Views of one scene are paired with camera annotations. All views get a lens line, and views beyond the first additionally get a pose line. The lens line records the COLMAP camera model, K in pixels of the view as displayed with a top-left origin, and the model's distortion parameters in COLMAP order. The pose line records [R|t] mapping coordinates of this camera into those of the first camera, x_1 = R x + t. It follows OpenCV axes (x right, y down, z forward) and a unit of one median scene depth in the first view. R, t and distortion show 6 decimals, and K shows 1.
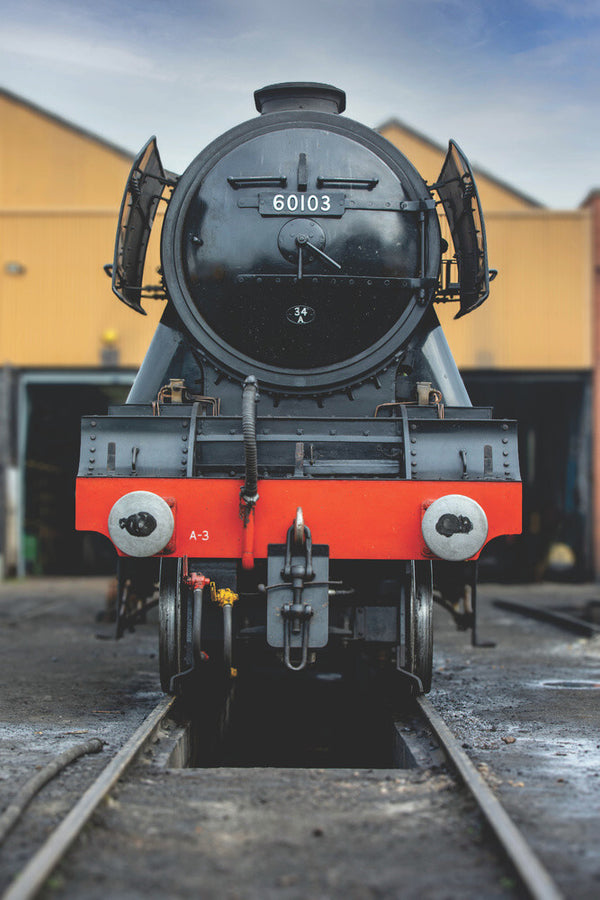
lens RADIAL K [[2120.8, 0, 300.0], [0, 2120.8, 450.0], [0, 0, 1]] dist [-0.066402, -0.041771]
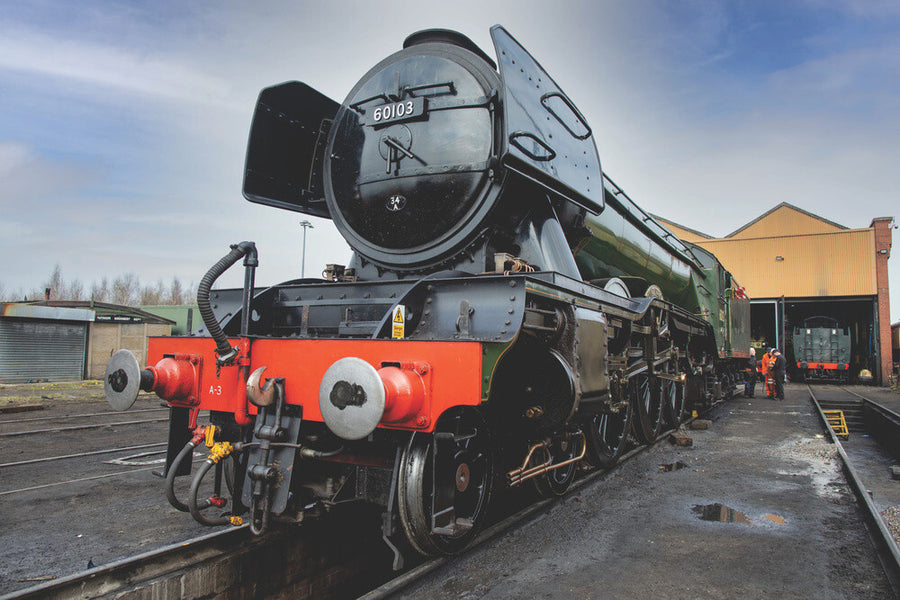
lens RADIAL K [[606.8, 0, 450.0], [0, 606.8, 300.0], [0, 0, 1]] dist [-0.028520, 0.000042]
pose [[0.870923, -0.032285, -0.490358, 0.204363], [0.005230, 0.998392, -0.056446, 0.011464], [0.491392, 0.046596, 0.869691, 0.753311]]
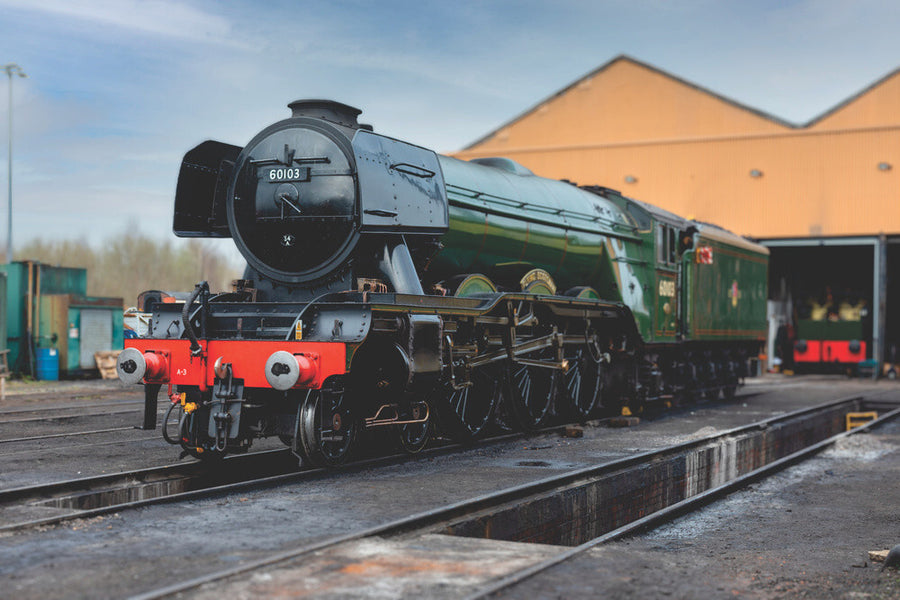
lens RADIAL K [[1349.9, 0, 425.3], [0, 1349.9, 302.9], [0, 0, 1]] dist [-0.114428, 0.031906]
pose [[0.909126, -0.009414, -0.416415, 0.574981], [0.015563, 0.999814, 0.011374, -0.025415], [0.416231, -0.016821, 0.909104, 0.070592]]
